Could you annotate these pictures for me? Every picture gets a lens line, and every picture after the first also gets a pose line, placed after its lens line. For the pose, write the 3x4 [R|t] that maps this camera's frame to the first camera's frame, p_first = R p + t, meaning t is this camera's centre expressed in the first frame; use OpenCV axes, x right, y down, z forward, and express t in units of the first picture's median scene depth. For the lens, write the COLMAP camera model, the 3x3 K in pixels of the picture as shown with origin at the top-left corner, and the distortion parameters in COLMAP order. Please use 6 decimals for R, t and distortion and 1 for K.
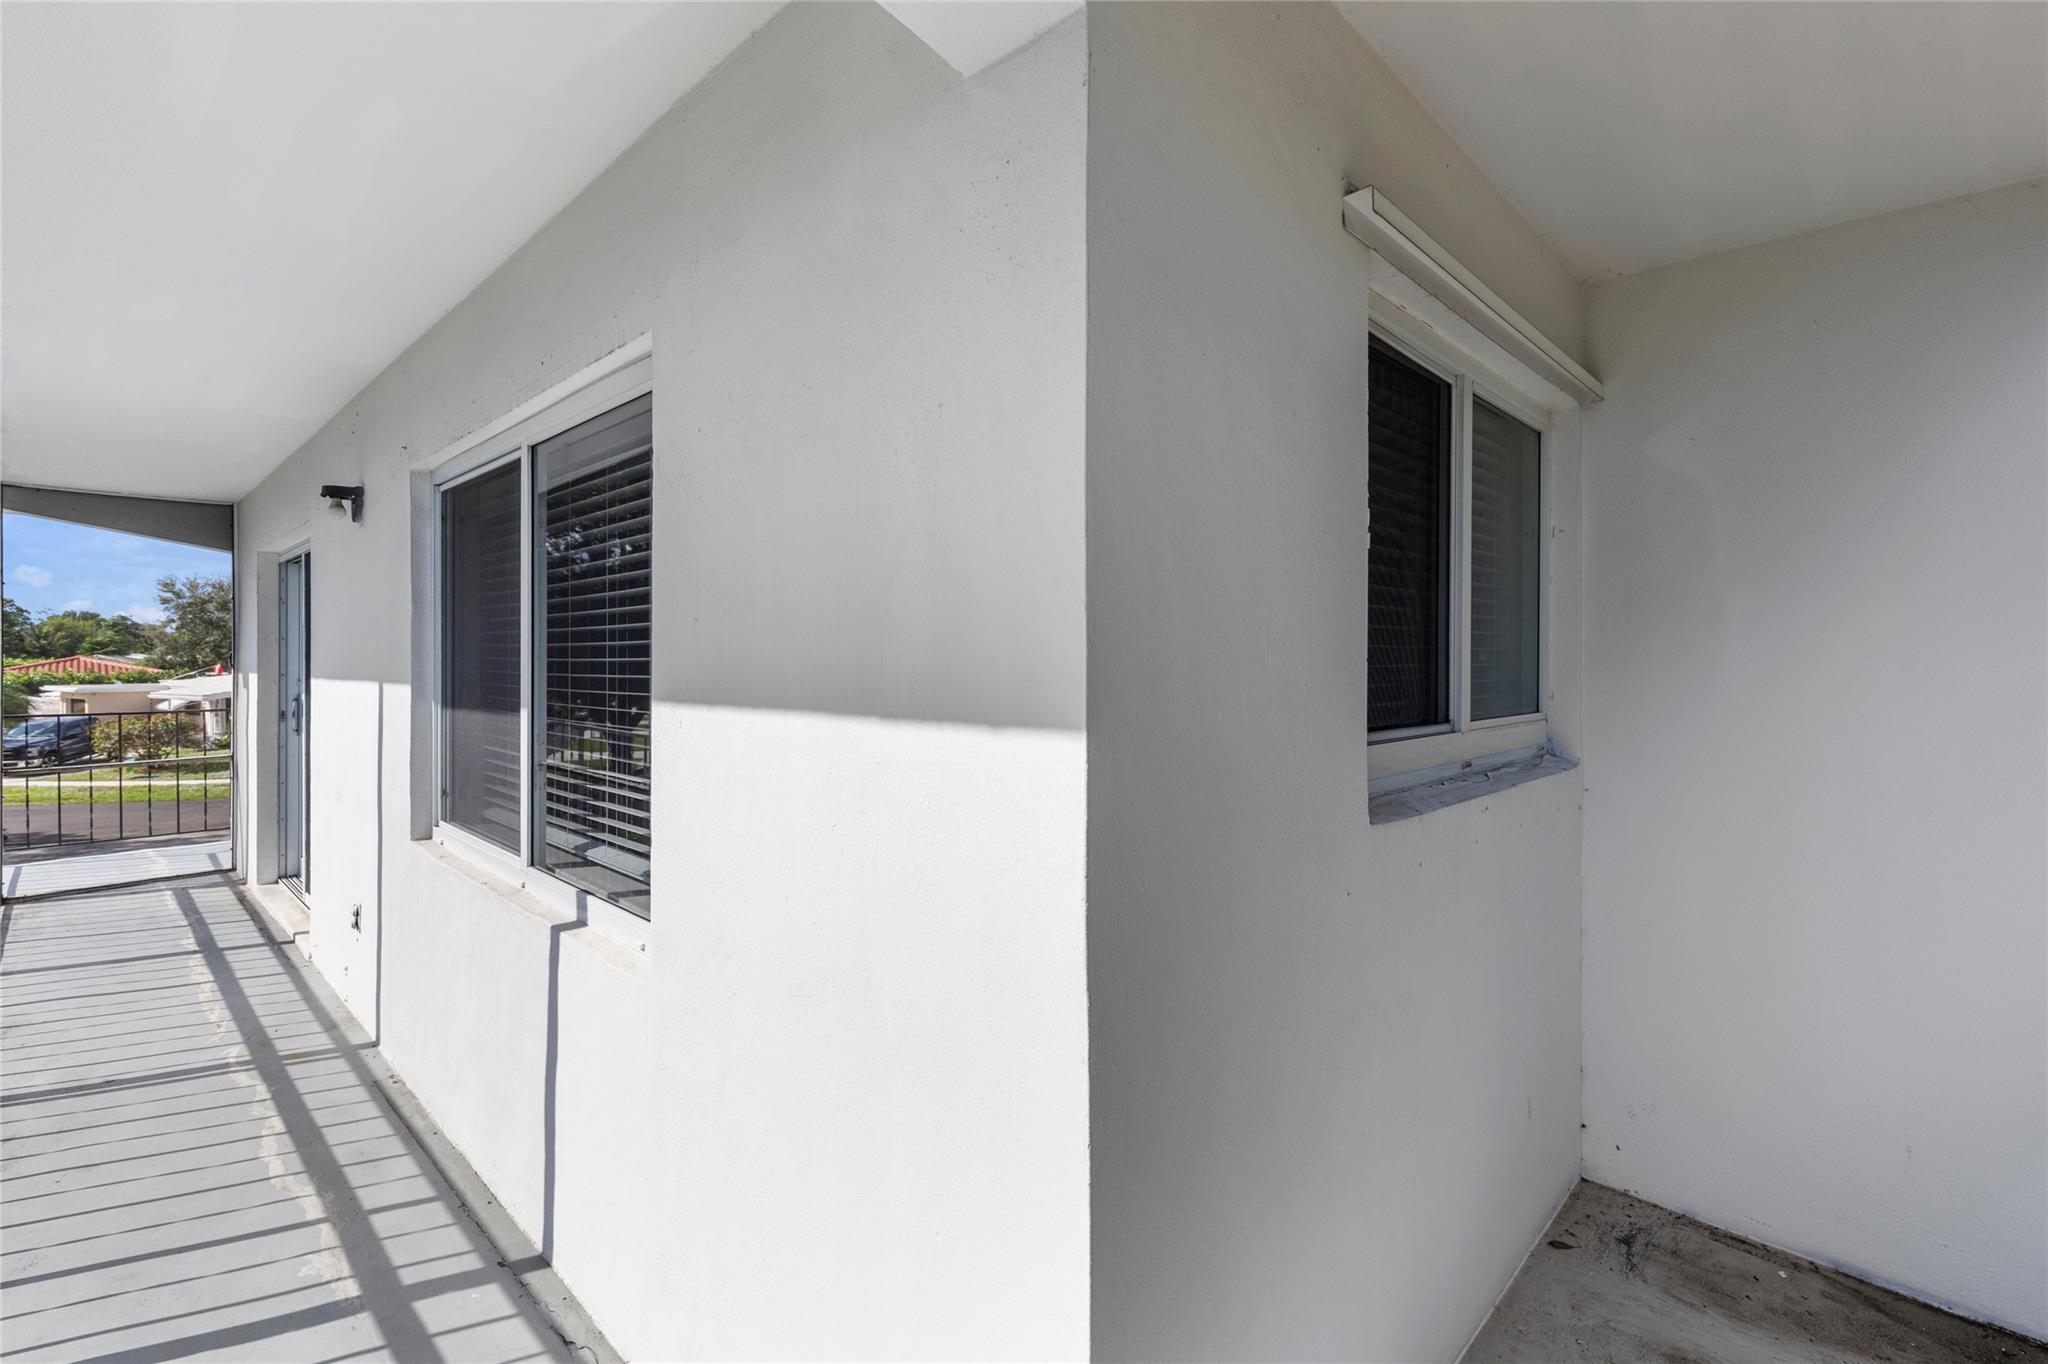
lens RADIAL K [[920.3, 0, 1030.9], [0, 920.3, 672.5], [0, 0, 1]] dist [0.003835, -0.001654]
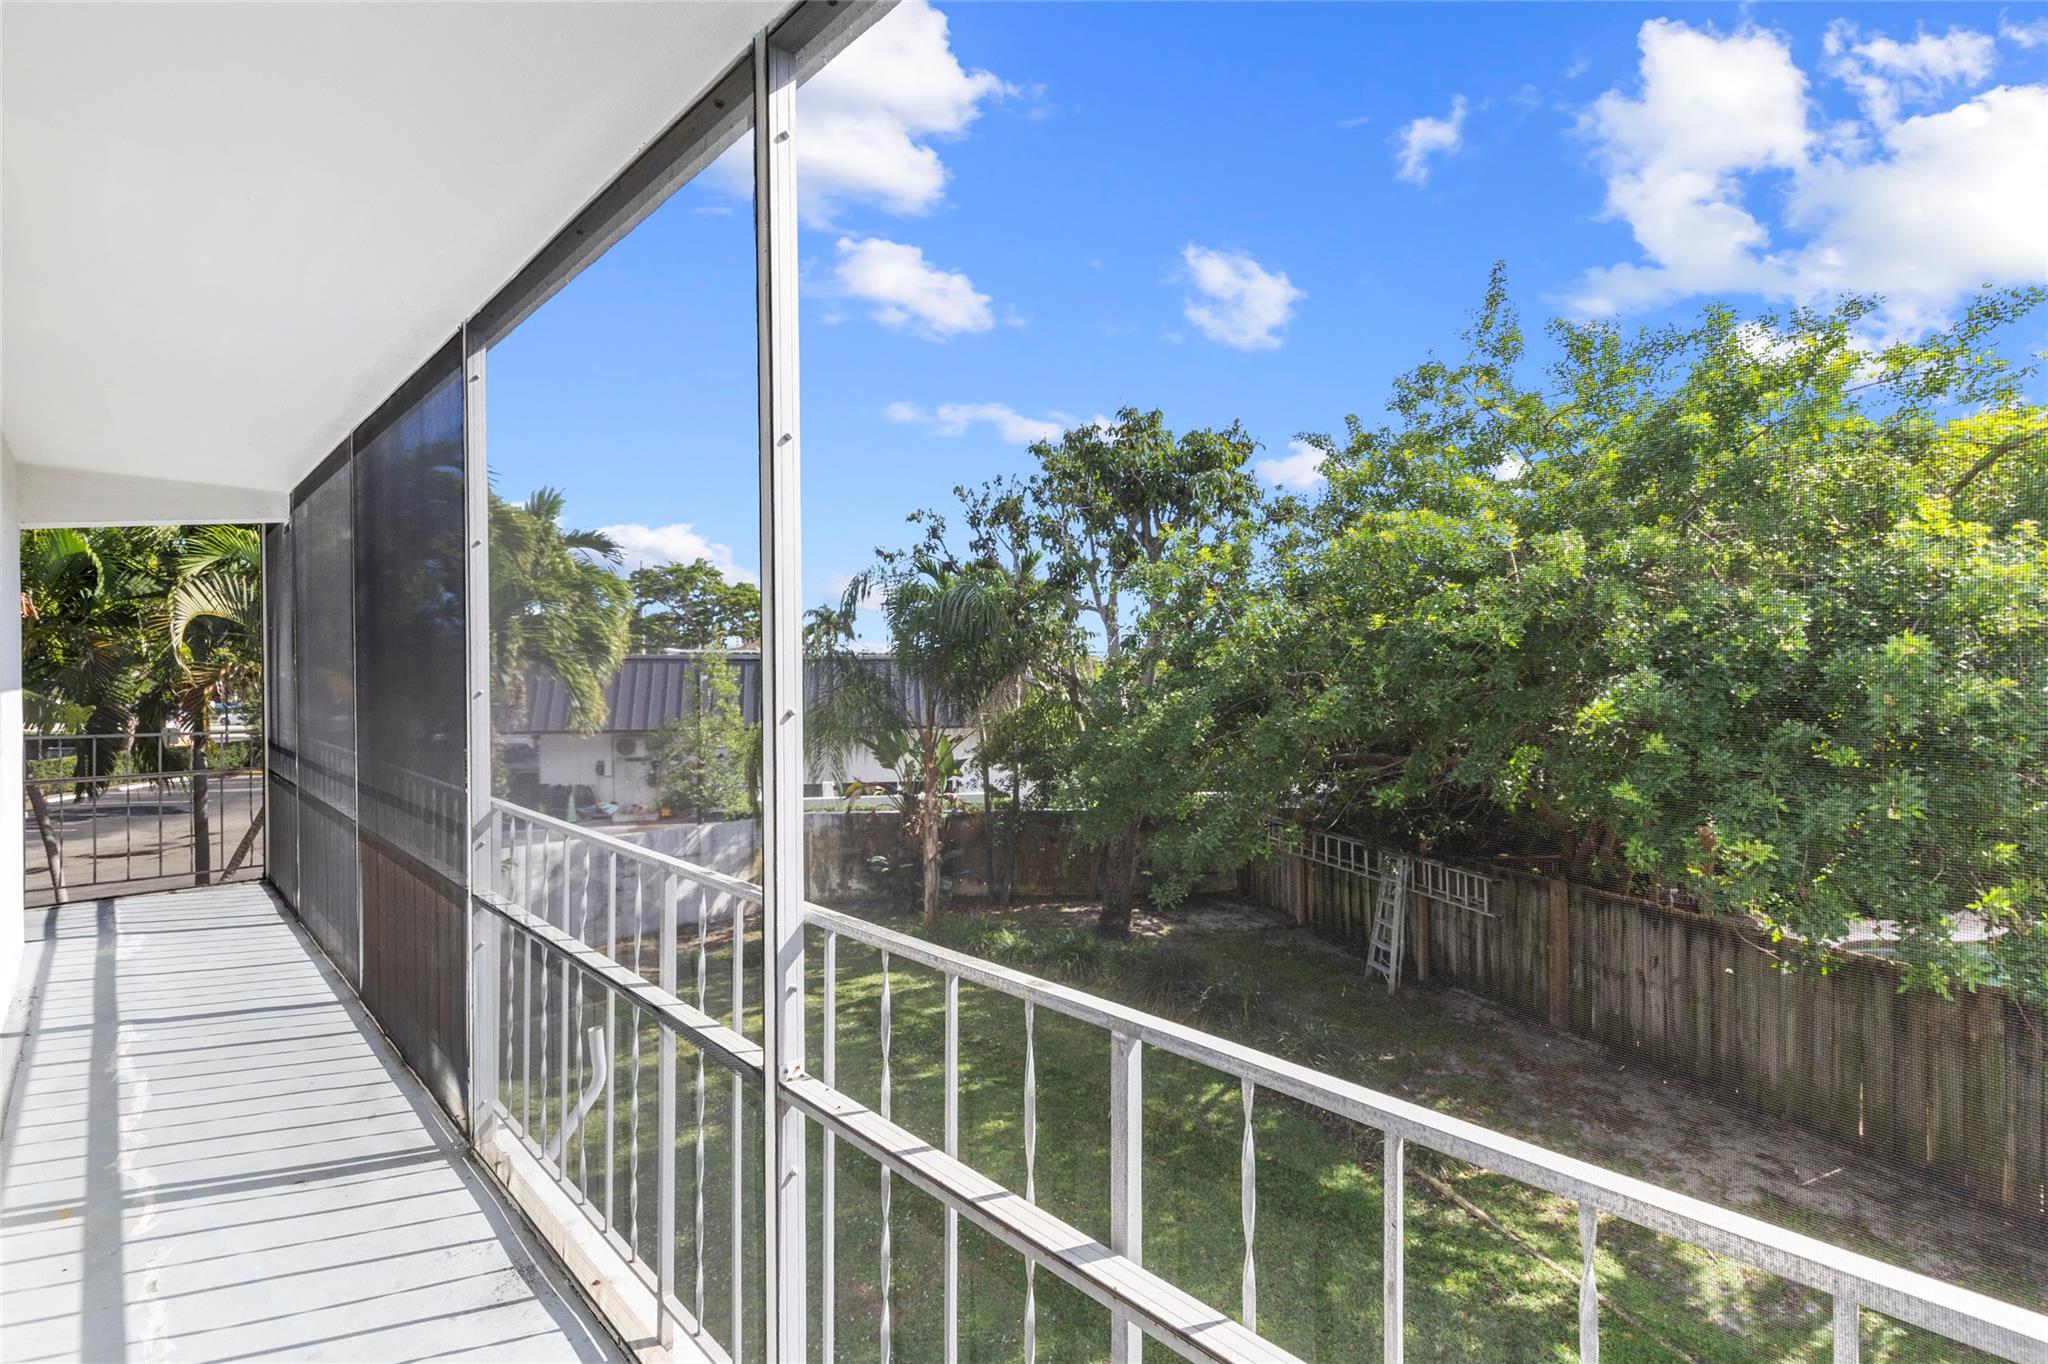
lens RADIAL K [[920.3, 0, 1030.9], [0, 920.3, 672.5], [0, 0, 1]] dist [0.003835, -0.001654]
pose [[-0.999717, -0.005818, 0.023050, -1.642331], [-0.005638, 0.999953, 0.007871, -0.026778], [-0.023095, 0.007739, -0.999703, 1.777673]]
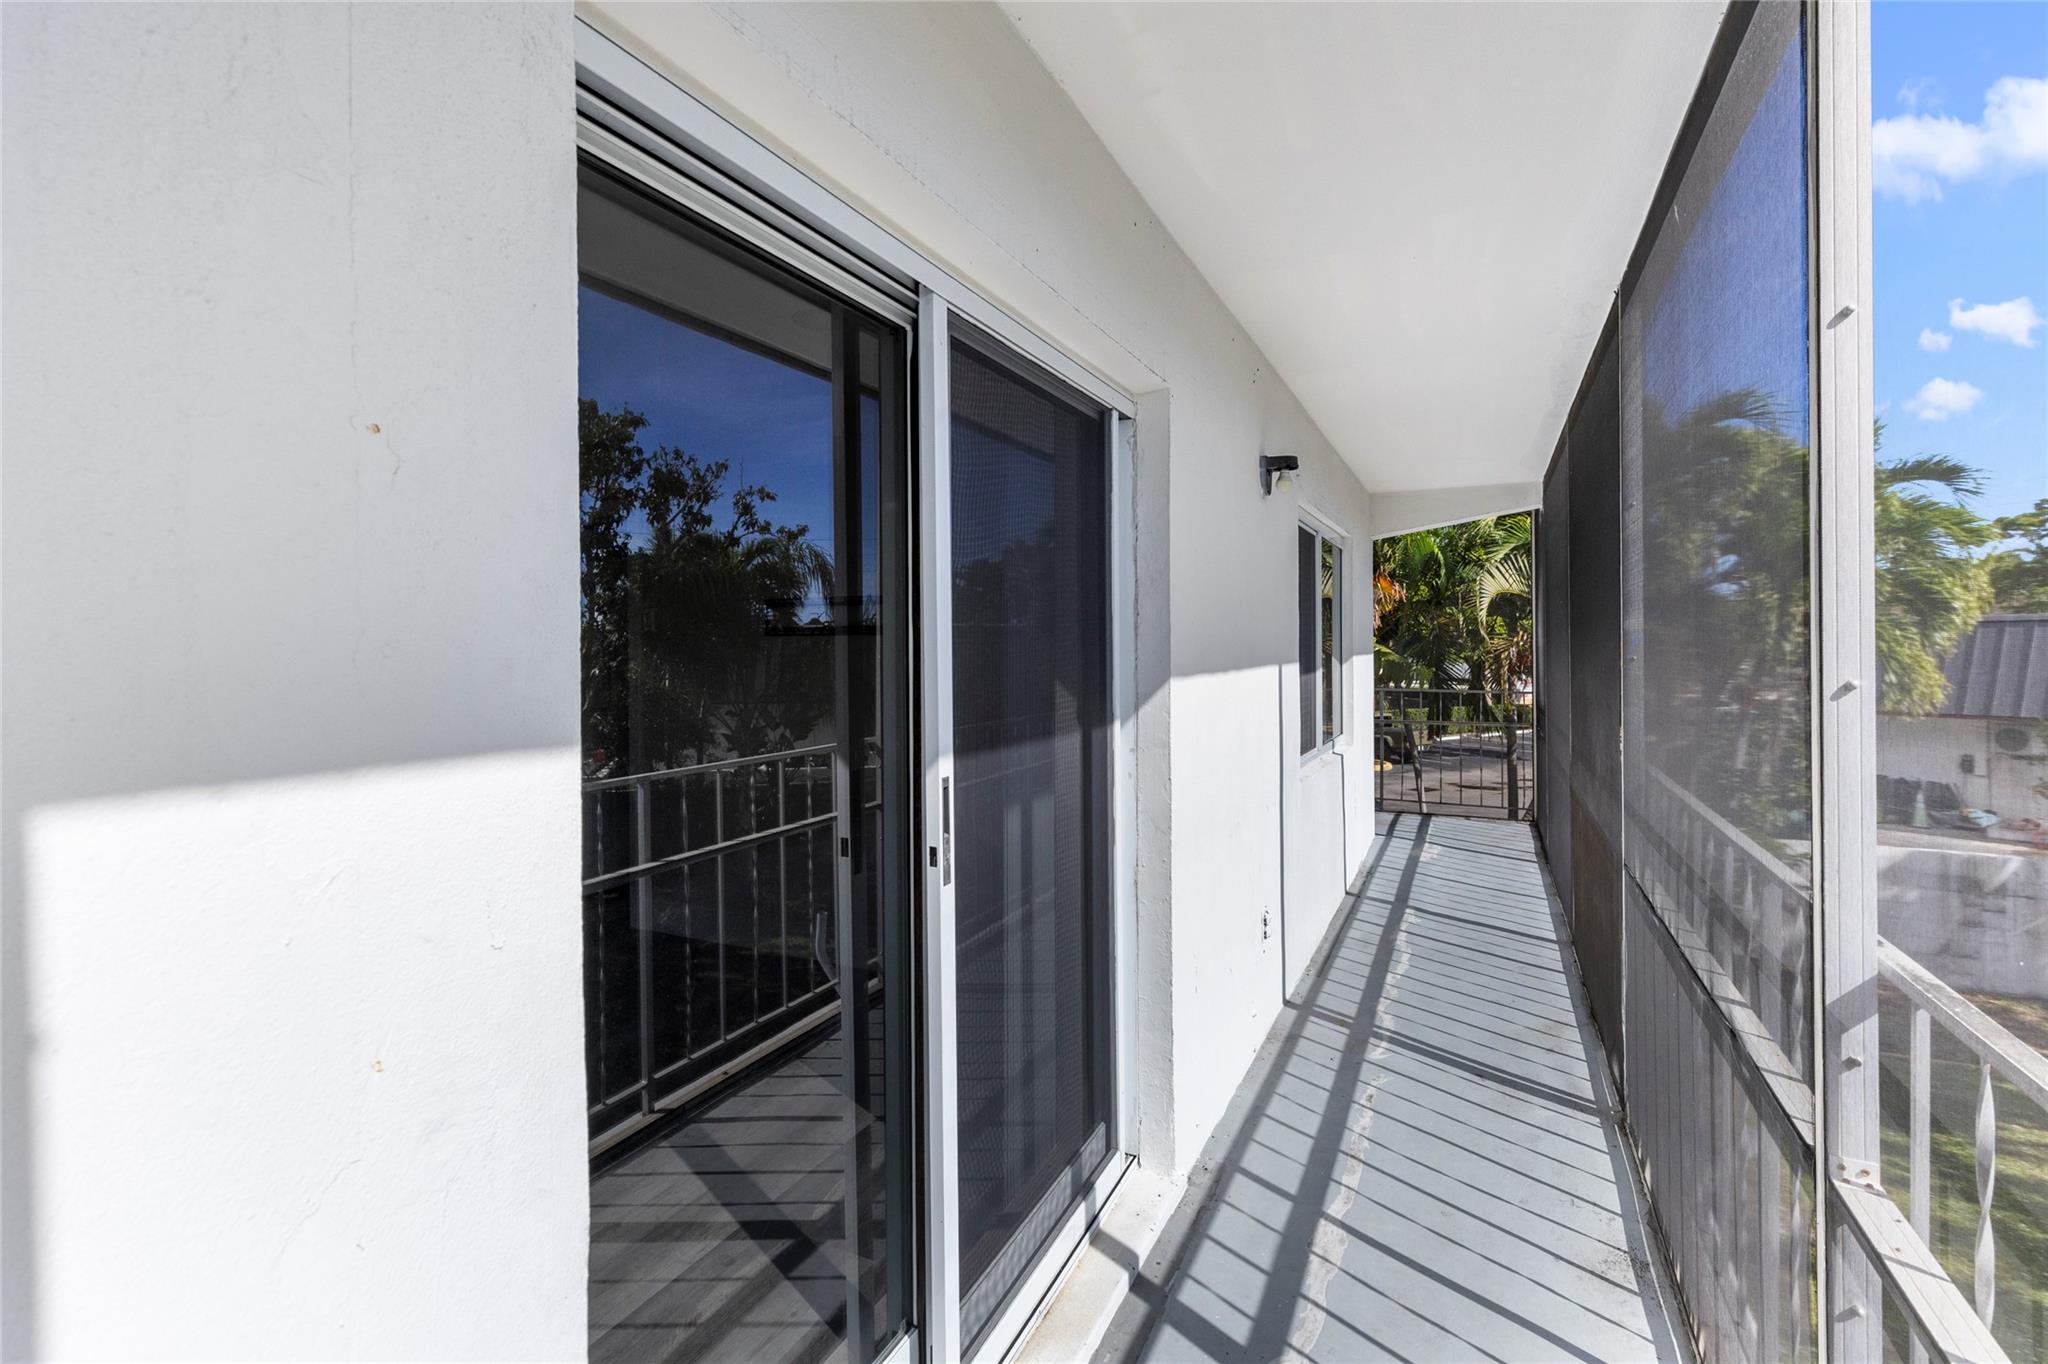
lens RADIAL K [[925.6, 0, 1024.0], [0, 925.6, 648.1], [0, 0, 1]] dist [0.002397, -0.000301]
pose [[-0.300118, -0.005877, 0.953884, -1.748986], [0.012385, 0.999873, 0.010057, -0.023422], [-0.953822, 0.014833, -0.300007, 1.710986]]
